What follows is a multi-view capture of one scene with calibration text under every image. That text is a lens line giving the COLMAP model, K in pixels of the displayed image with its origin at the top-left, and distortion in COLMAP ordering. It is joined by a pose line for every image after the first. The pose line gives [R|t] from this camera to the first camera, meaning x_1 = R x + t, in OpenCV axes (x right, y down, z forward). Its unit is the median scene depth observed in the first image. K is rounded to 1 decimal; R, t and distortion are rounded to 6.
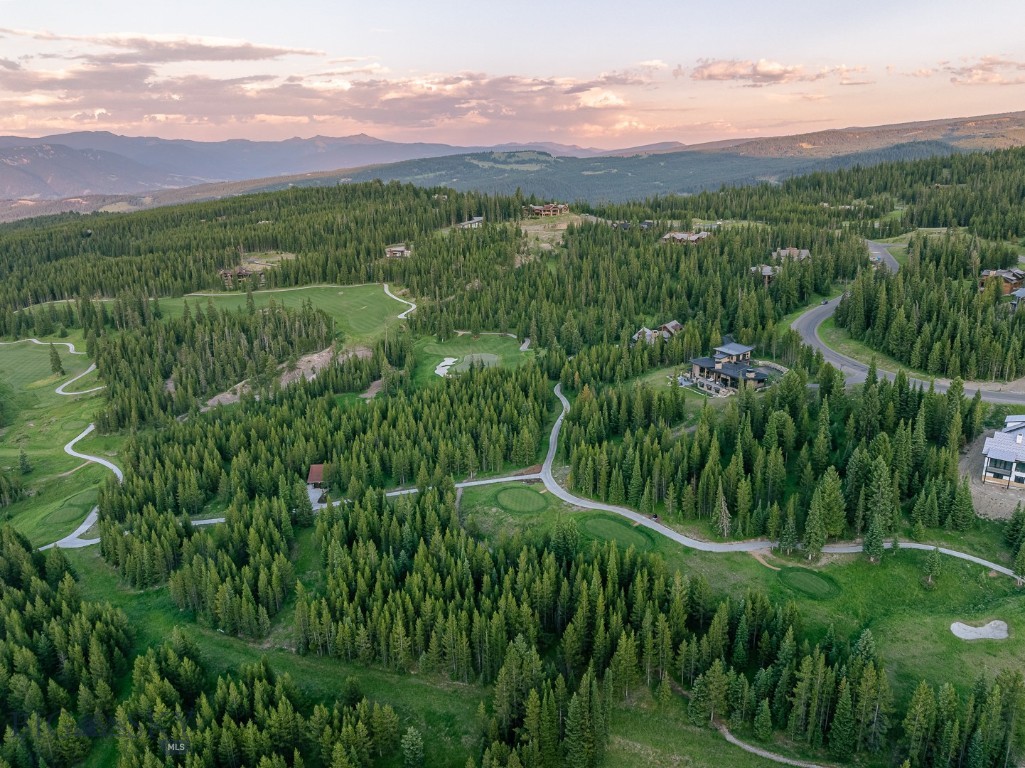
lens RADIAL K [[734.2, 0, 512.5], [0, 734.2, 384.0], [0, 0, 1]] dist [-0.034279, -0.004892]
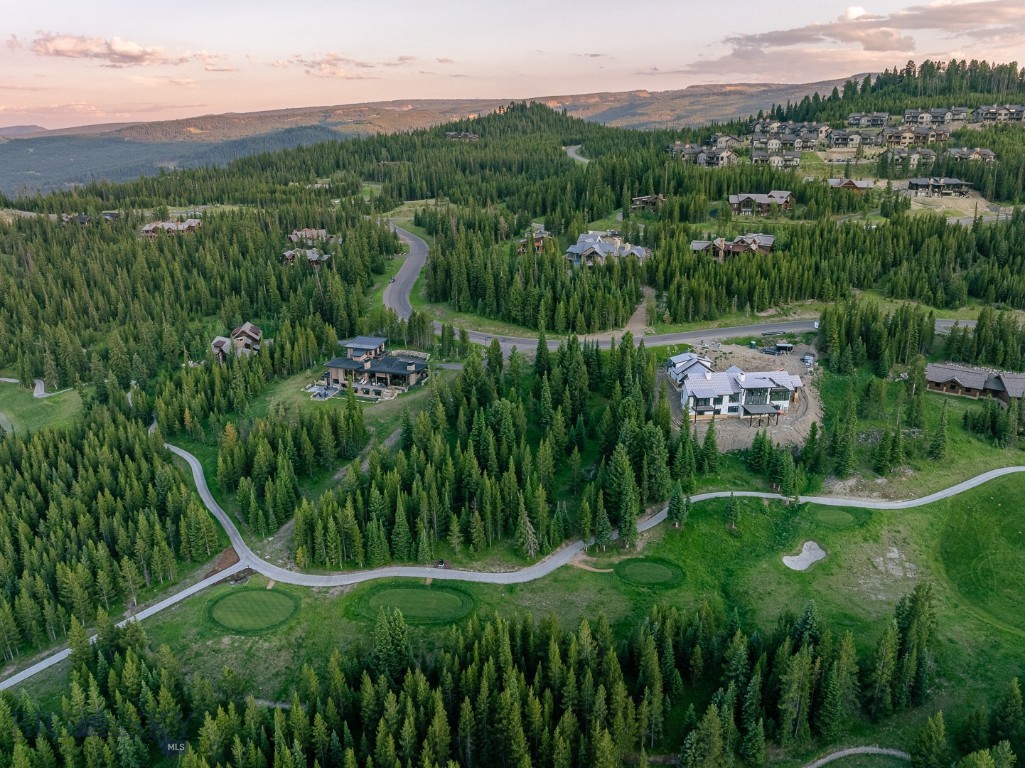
lens RADIAL K [[735.1, 0, 513.8], [0, 735.1, 377.3], [0, 0, 1]] dist [-0.053109, 0.027055]
pose [[0.715279, -0.200584, 0.669434, -0.118669], [0.194025, 0.977263, 0.085508, -0.034138], [-0.671364, 0.068725, 0.737934, 0.167411]]
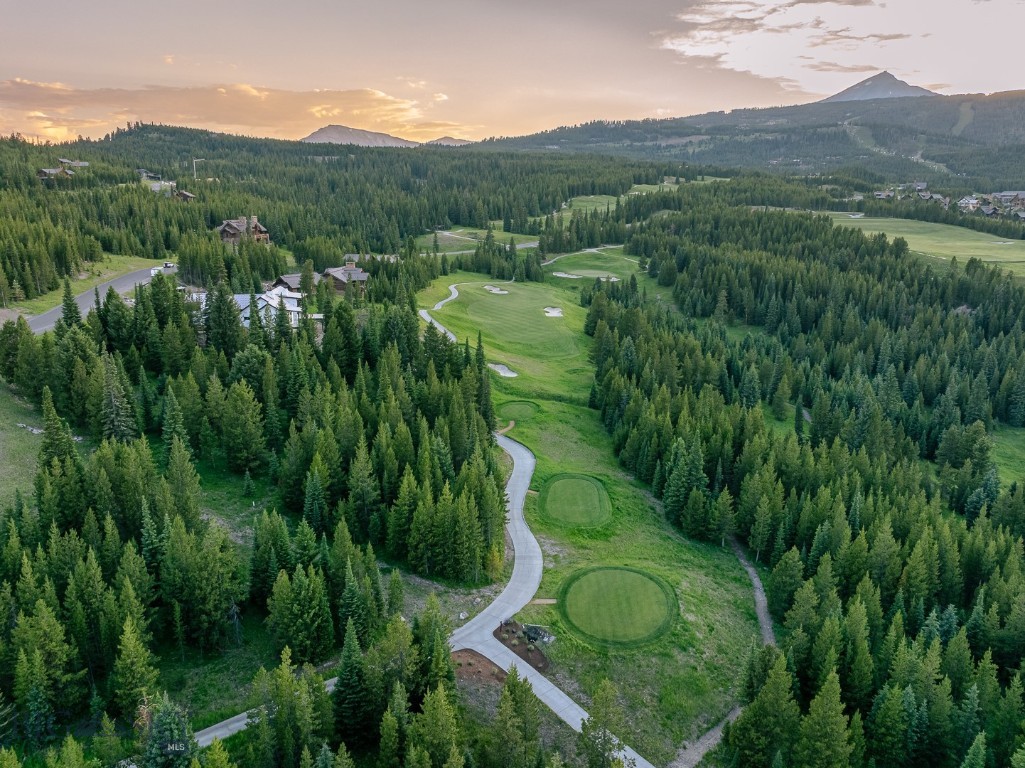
lens RADIAL K [[735.1, 0, 513.8], [0, 735.1, 377.3], [0, 0, 1]] dist [-0.053109, 0.027055]
pose [[-0.710656, -0.145951, 0.688234, -0.114881], [0.217983, 0.884426, 0.412642, -0.076338], [-0.668918, 0.443270, -0.596708, 0.647120]]
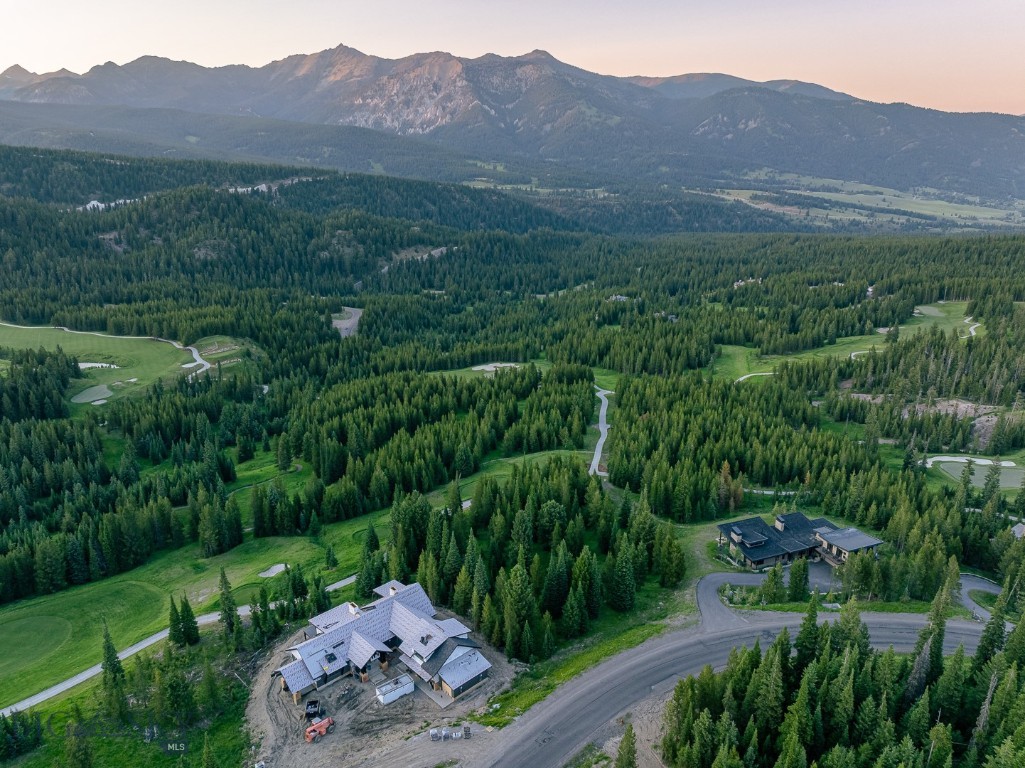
lens RADIAL K [[729.2, 0, 514.6], [0, 729.2, 379.3], [0, 0, 1]] dist [-0.038592, 0.005218]
pose [[-0.142297, 0.324167, -0.935237, 0.640158], [-0.281406, 0.892614, 0.352209, -0.226387], [0.948980, 0.313299, -0.035794, 0.491994]]
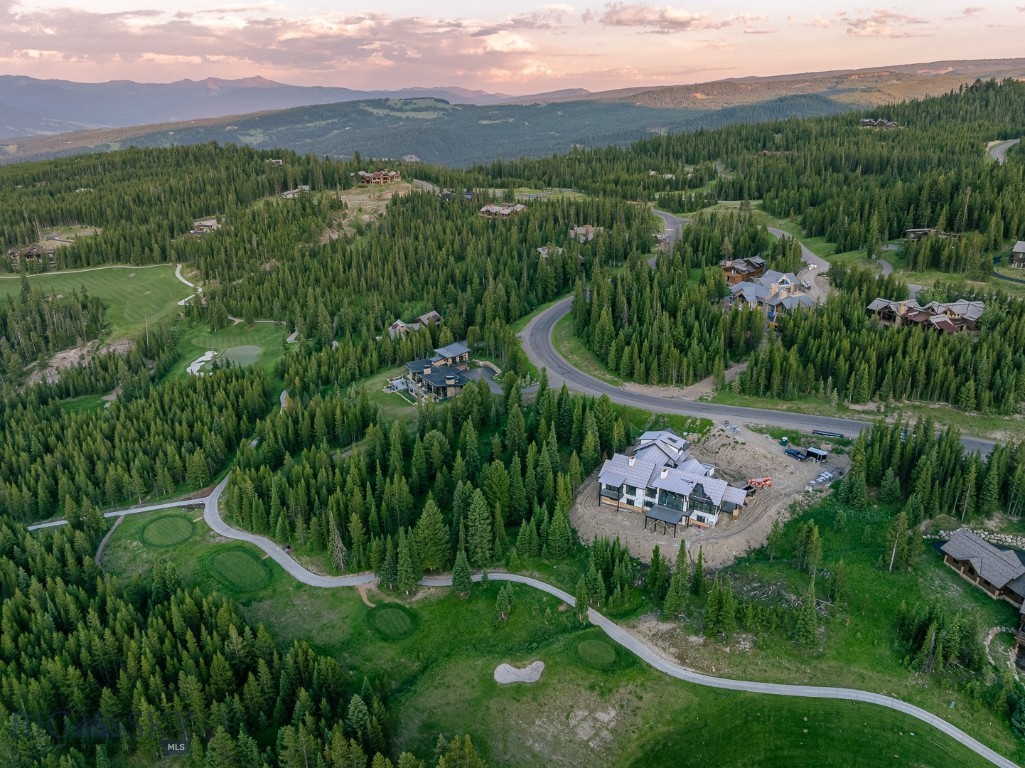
lens RADIAL K [[735.1, 0, 513.8], [0, 735.1, 377.3], [0, 0, 1]] dist [-0.053109, 0.027055]
pose [[0.992666, -0.029674, 0.117191, 0.189620], [0.022623, 0.997879, 0.061043, -0.049897], [-0.118754, -0.057944, 0.991232, -0.001261]]
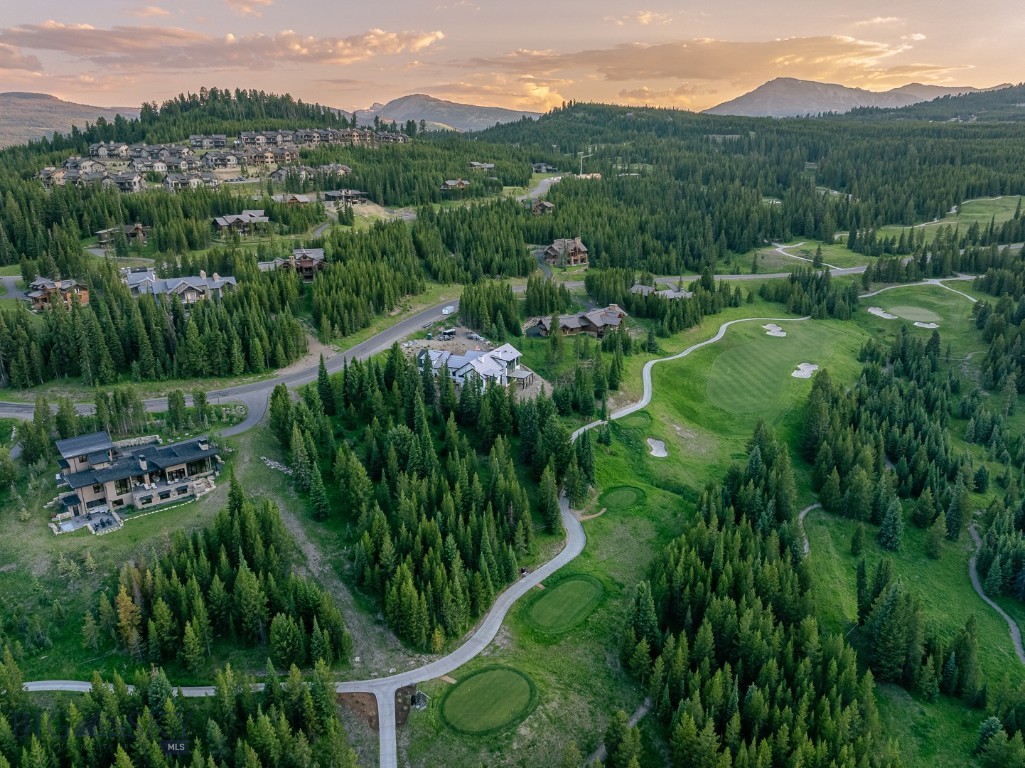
lens RADIAL K [[735.1, 0, 513.8], [0, 735.1, 377.3], [0, 0, 1]] dist [-0.053109, 0.027055]
pose [[-0.218512, -0.262774, 0.939788, -0.250585], [0.297550, 0.899257, 0.320625, -0.135520], [-0.929363, 0.349694, -0.118310, 0.502647]]
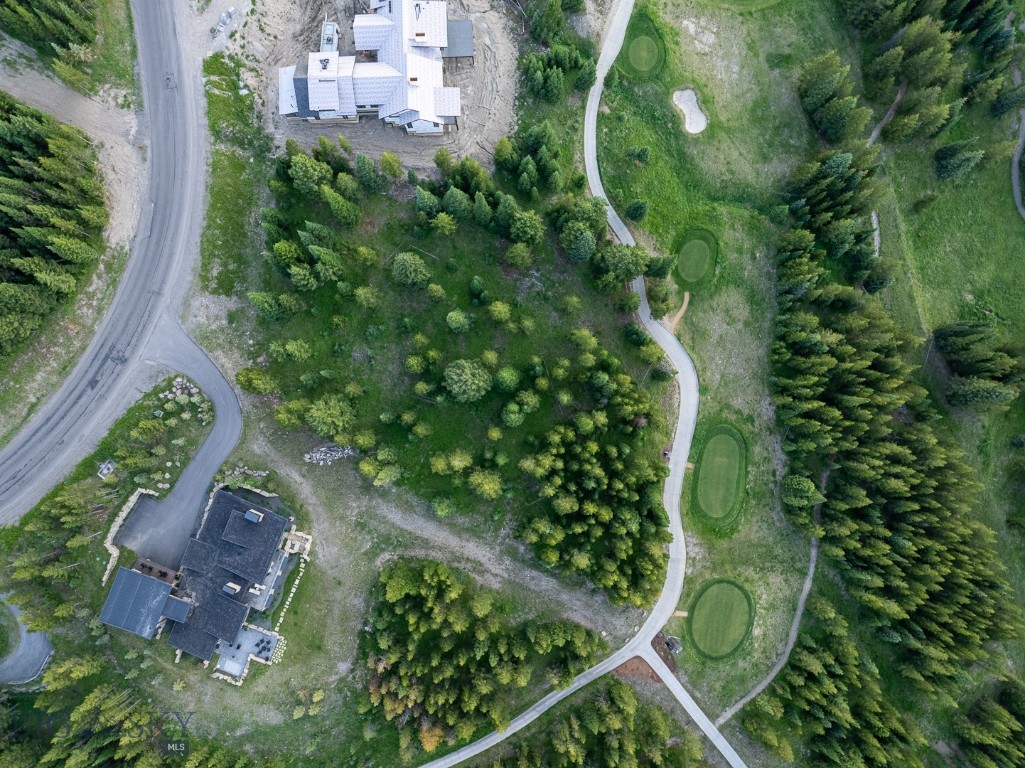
lens RADIAL K [[729.2, 0, 514.6], [0, 729.2, 379.3], [0, 0, 1]] dist [-0.038592, 0.005218]
pose [[-0.649061, -0.758700, 0.055619, 0.157982], [0.228676, -0.124854, 0.965463, -0.312357], [-0.725553, 0.639363, 0.254534, 0.419828]]
